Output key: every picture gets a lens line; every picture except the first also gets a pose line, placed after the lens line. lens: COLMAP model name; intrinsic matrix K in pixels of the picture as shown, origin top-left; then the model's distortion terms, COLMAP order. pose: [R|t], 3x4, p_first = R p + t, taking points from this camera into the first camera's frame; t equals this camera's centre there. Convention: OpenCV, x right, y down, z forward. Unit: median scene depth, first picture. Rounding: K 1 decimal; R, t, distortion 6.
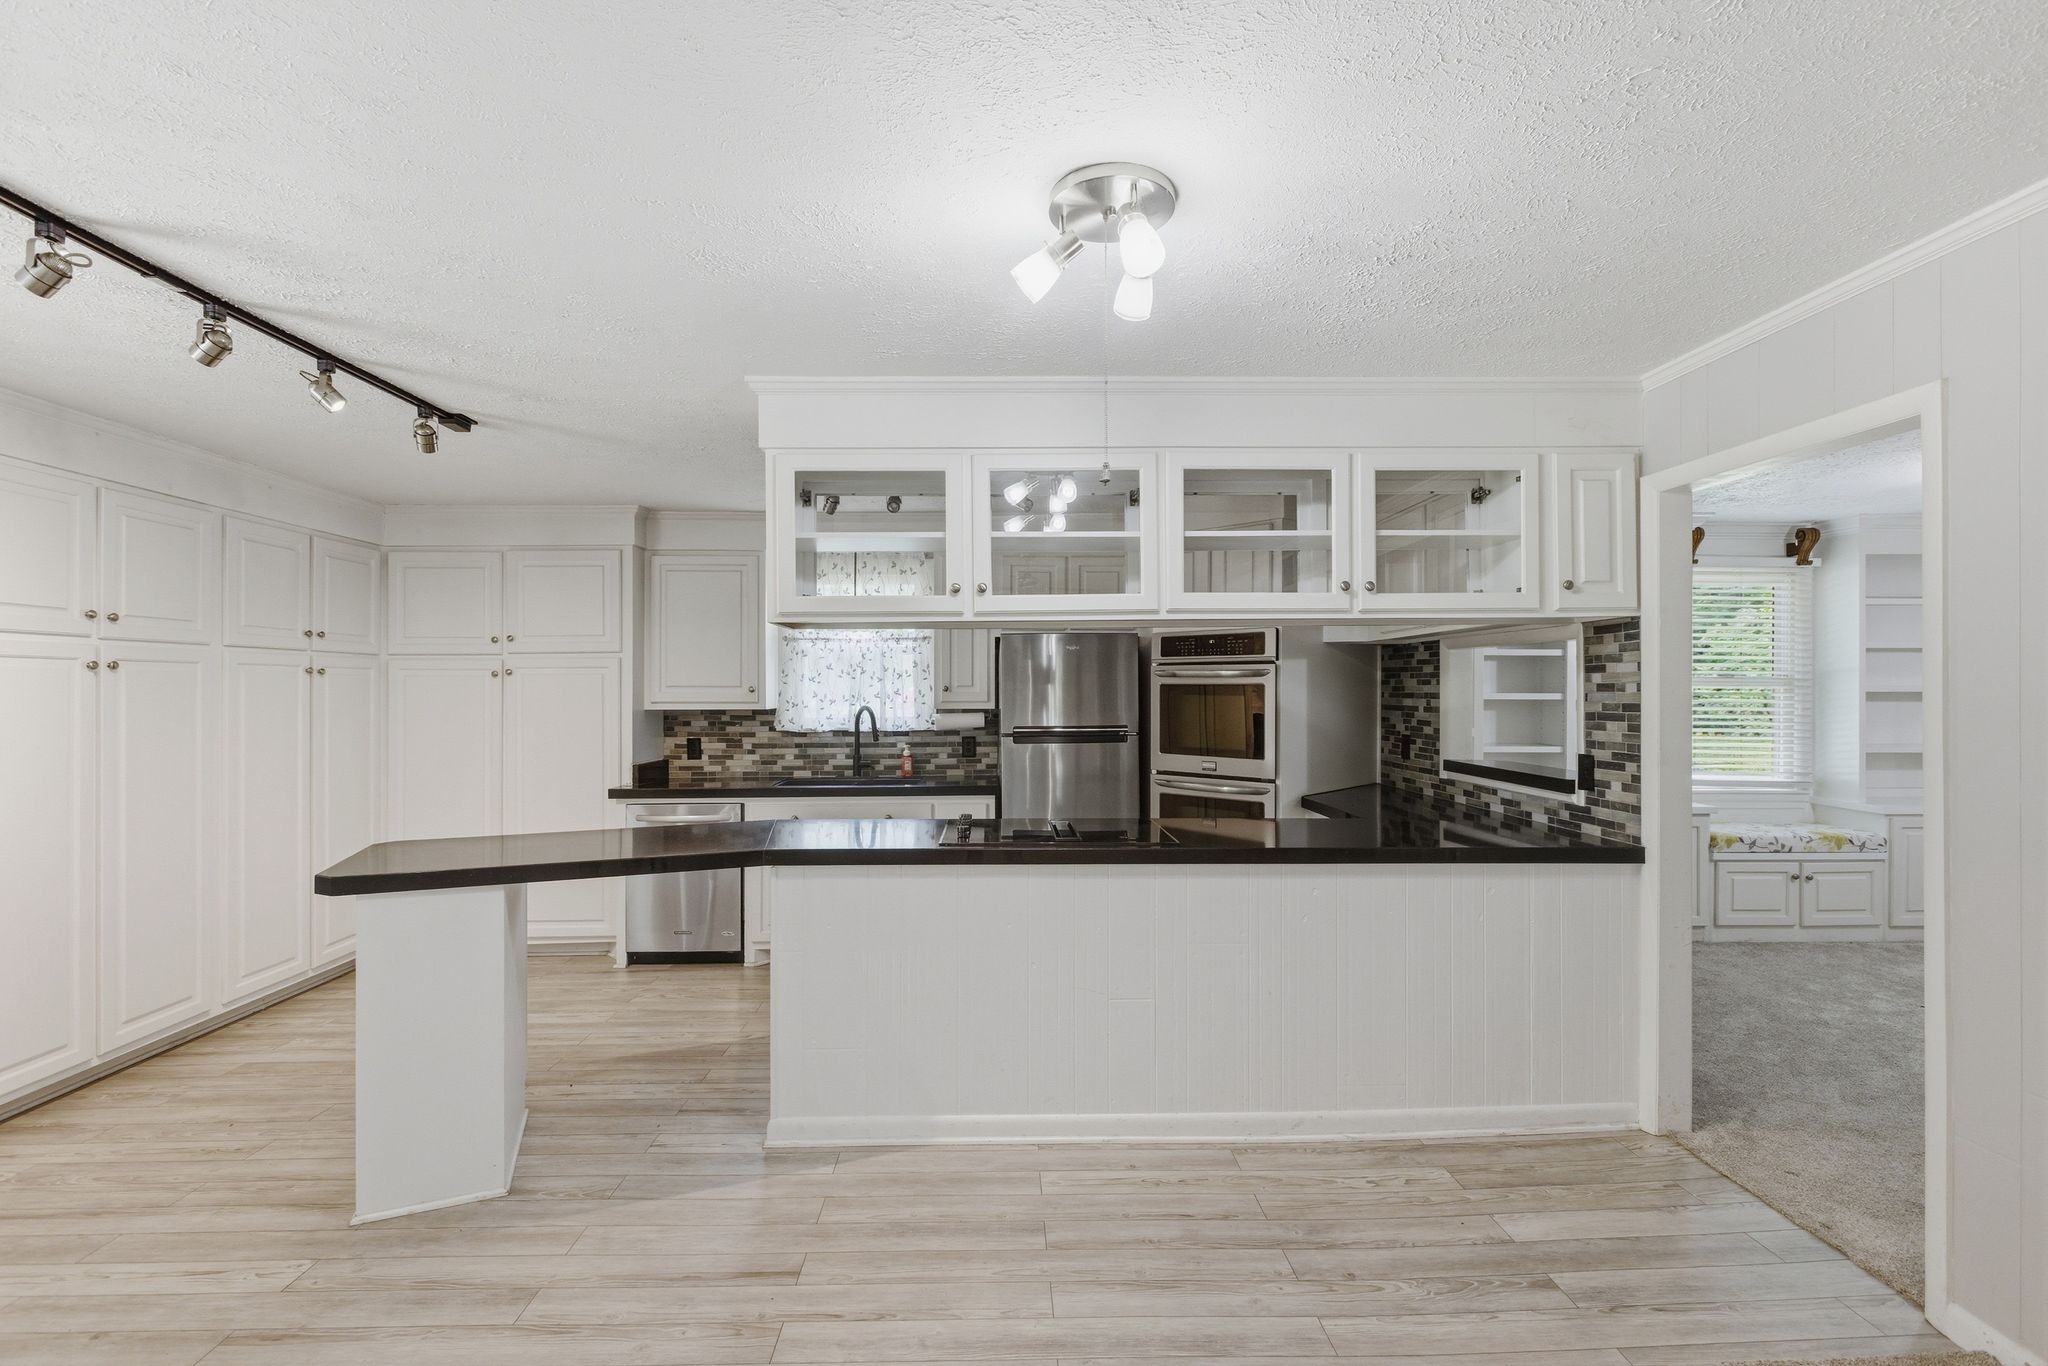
lens RADIAL K [[907.1, 0, 1021.1], [0, 907.1, 686.5], [0, 0, 1]] dist [-0.002091, -0.000178]
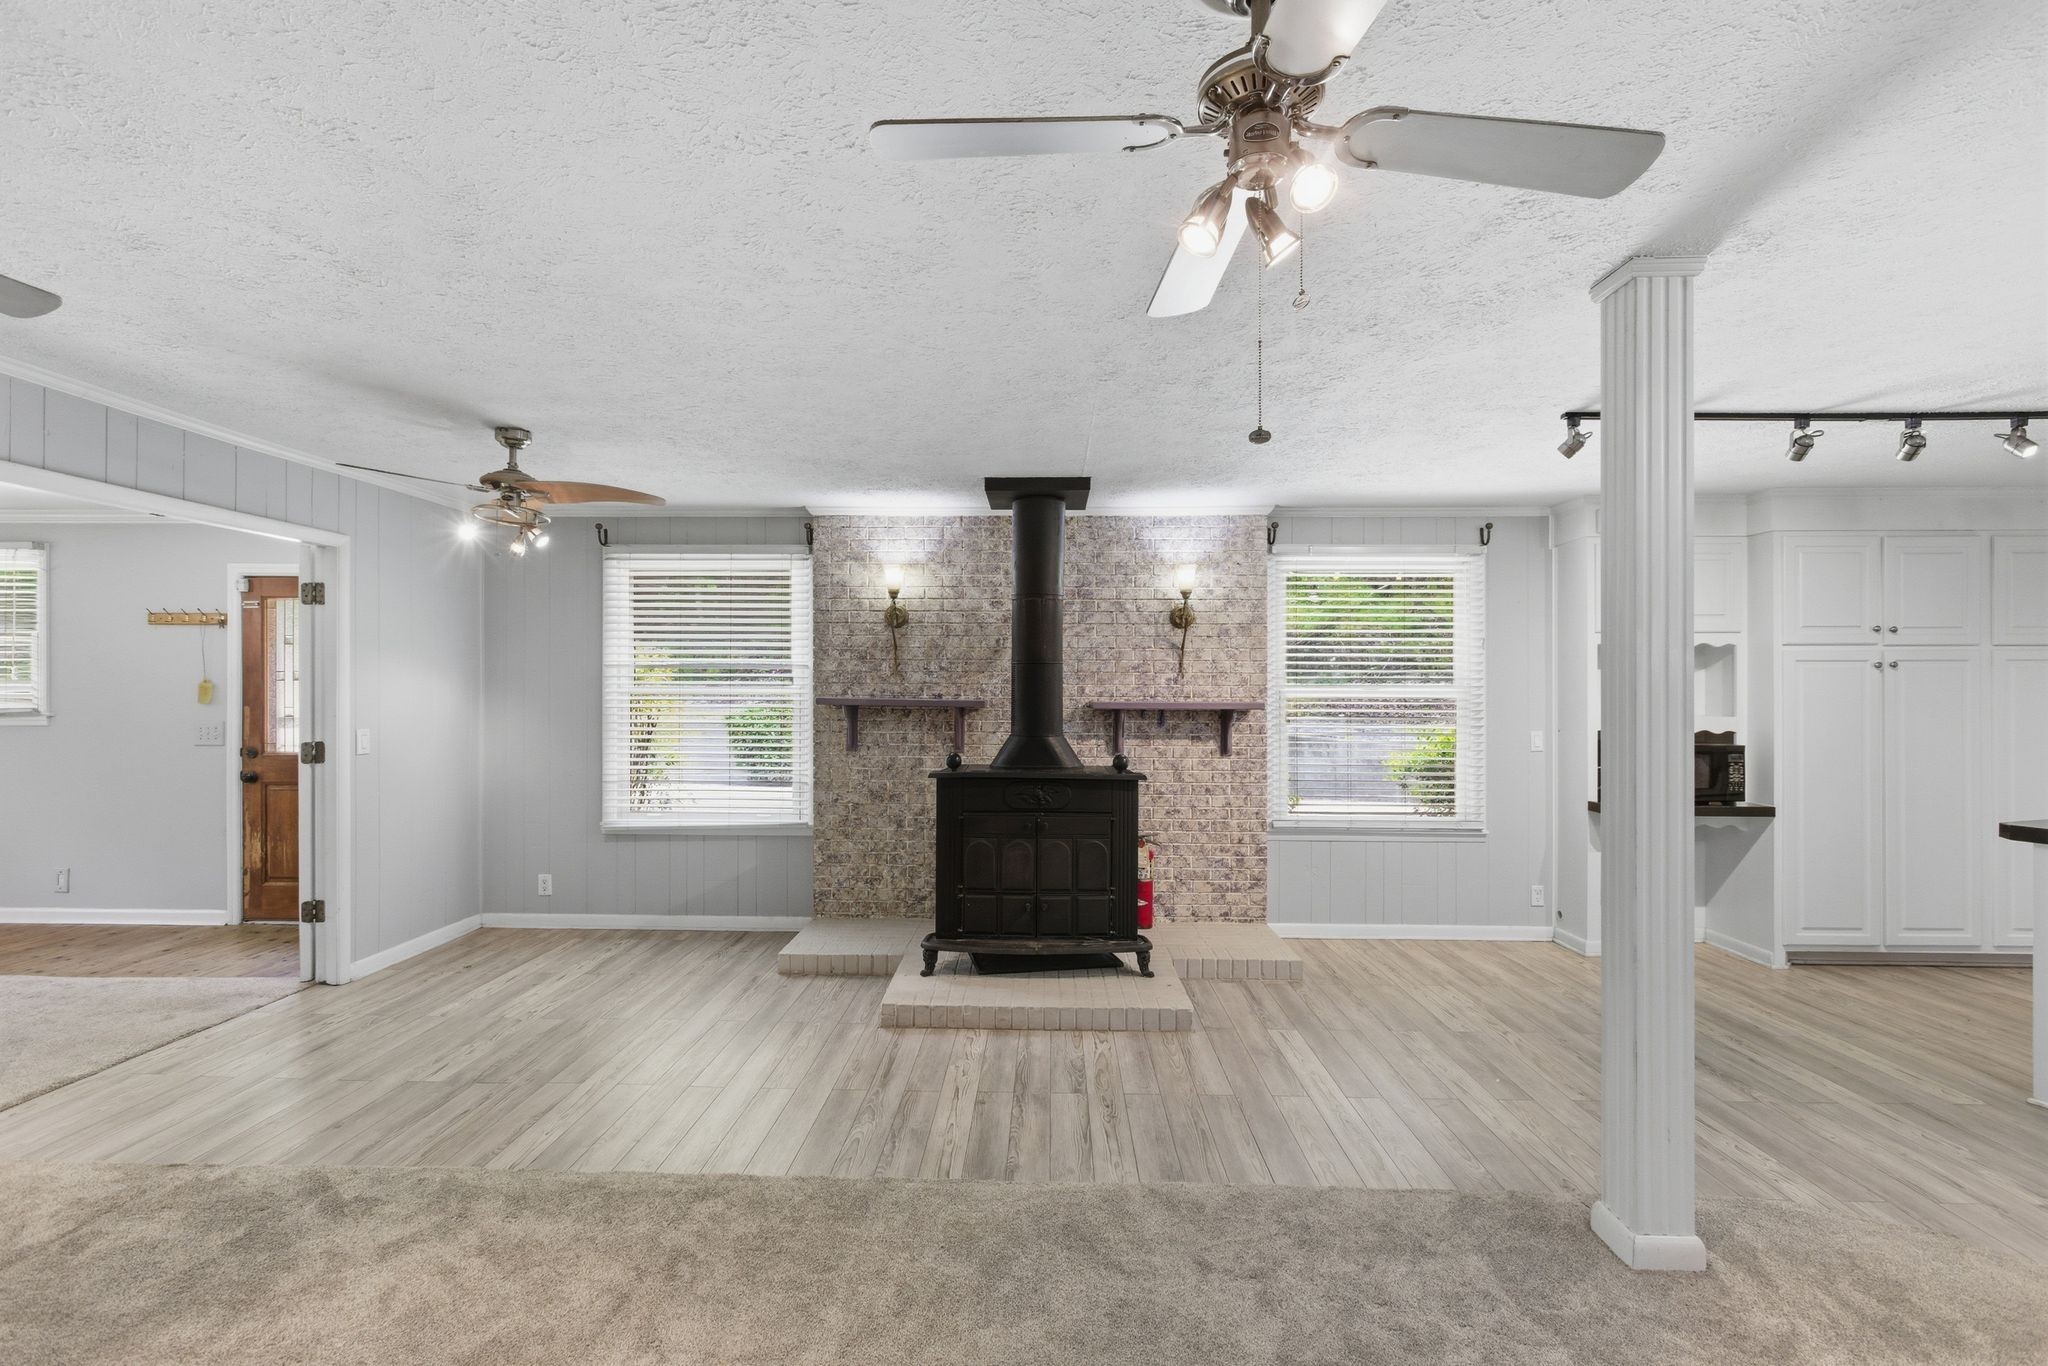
lens RADIAL K [[903.9, 0, 1021.5], [0, 903.9, 686.3], [0, 0, 1]] dist [-0.001680, 0.000531]
pose [[-0.057461, -0.001705, -0.998346, 0.438054], [0.004517, 0.999988, -0.001968, 0.005895], [0.998338, -0.004622, -0.057452, -0.241480]]
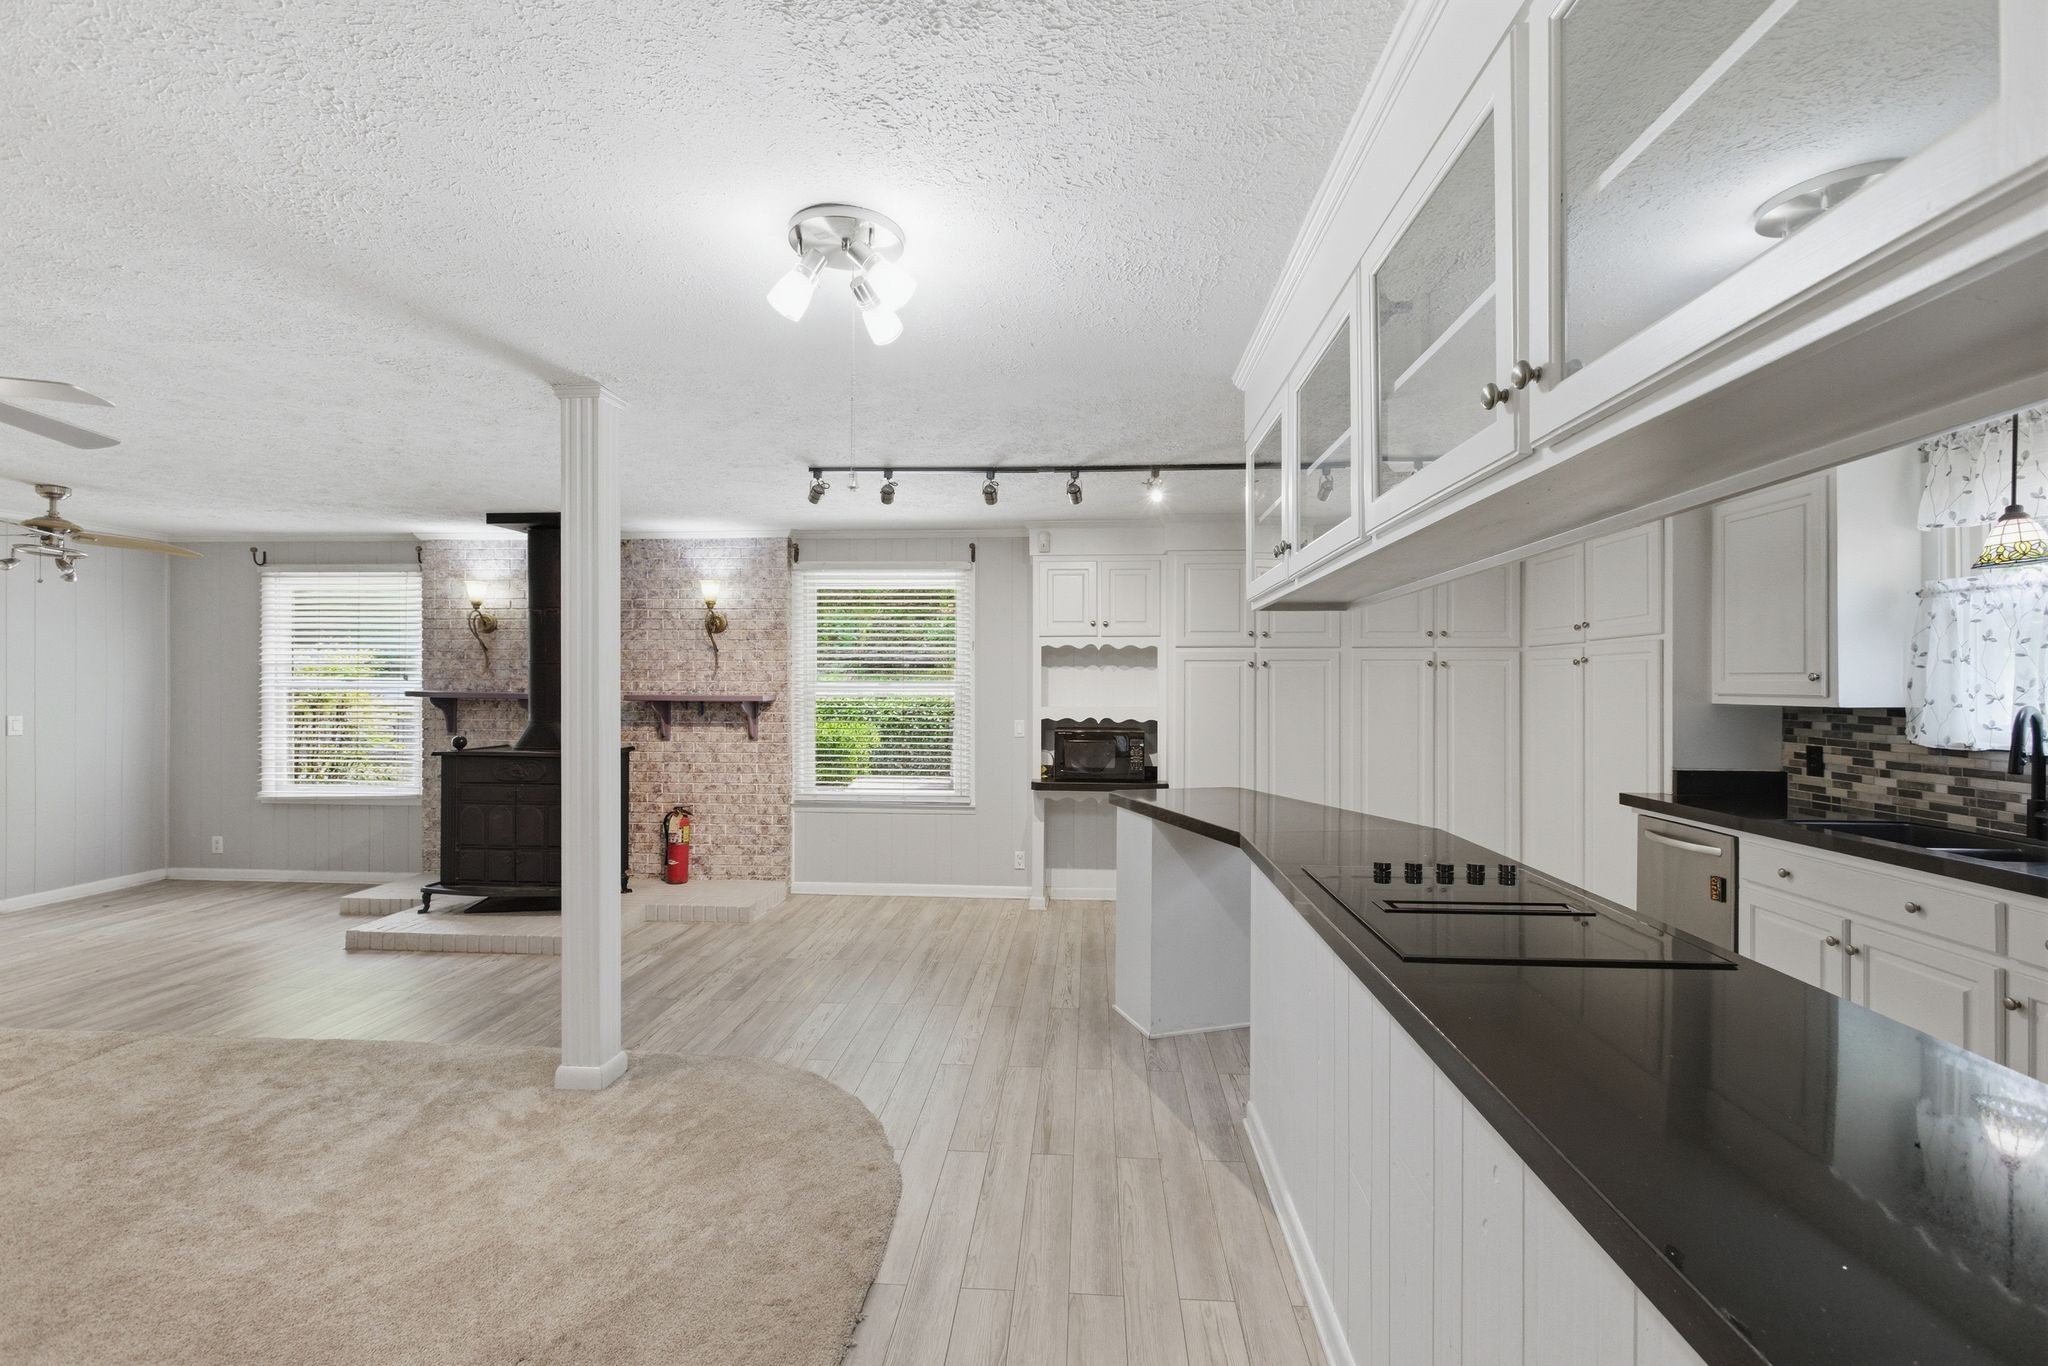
lens RADIAL K [[903.9, 0, 1021.5], [0, 903.9, 686.3], [0, 0, 1]] dist [-0.001680, 0.000531]
pose [[-0.099342, 0.005455, -0.995038, 0.644277], [0.004133, 0.999979, 0.005069, 0.006466], [0.995045, -0.003609, -0.099363, 0.724010]]
